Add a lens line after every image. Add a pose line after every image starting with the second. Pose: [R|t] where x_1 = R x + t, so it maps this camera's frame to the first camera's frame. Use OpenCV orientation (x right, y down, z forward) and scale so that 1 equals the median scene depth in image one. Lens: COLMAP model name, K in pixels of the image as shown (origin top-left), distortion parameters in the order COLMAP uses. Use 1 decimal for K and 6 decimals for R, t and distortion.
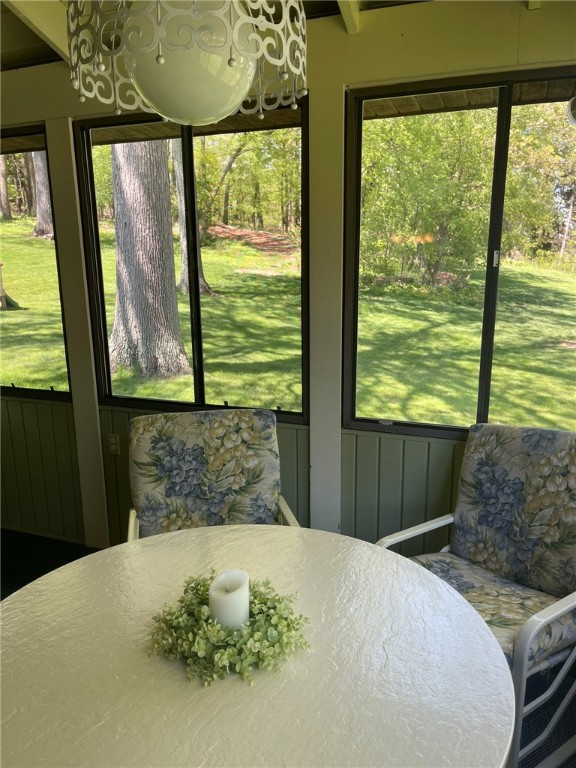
lens RADIAL K [[585.2, 0, 293.3], [0, 585.2, 383.8], [0, 0, 1]] dist [0.046201, -0.044643]
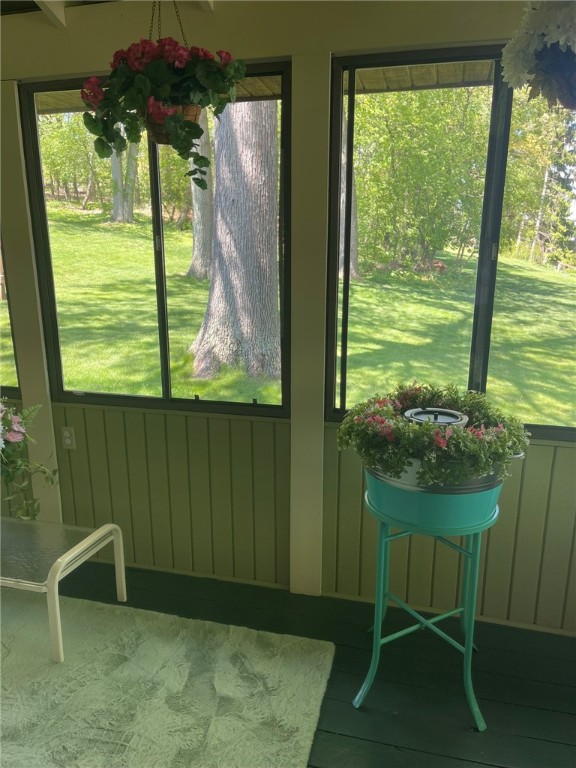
lens RADIAL K [[585.2, 0, 283.7], [0, 585.2, 389.3], [0, 0, 1]] dist [0.046201, -0.044643]
pose [[0.990372, -0.018301, 0.137216, -0.154649], [0.014116, 0.999407, 0.031414, -0.010525], [-0.137709, -0.029175, 0.990043, 0.065842]]
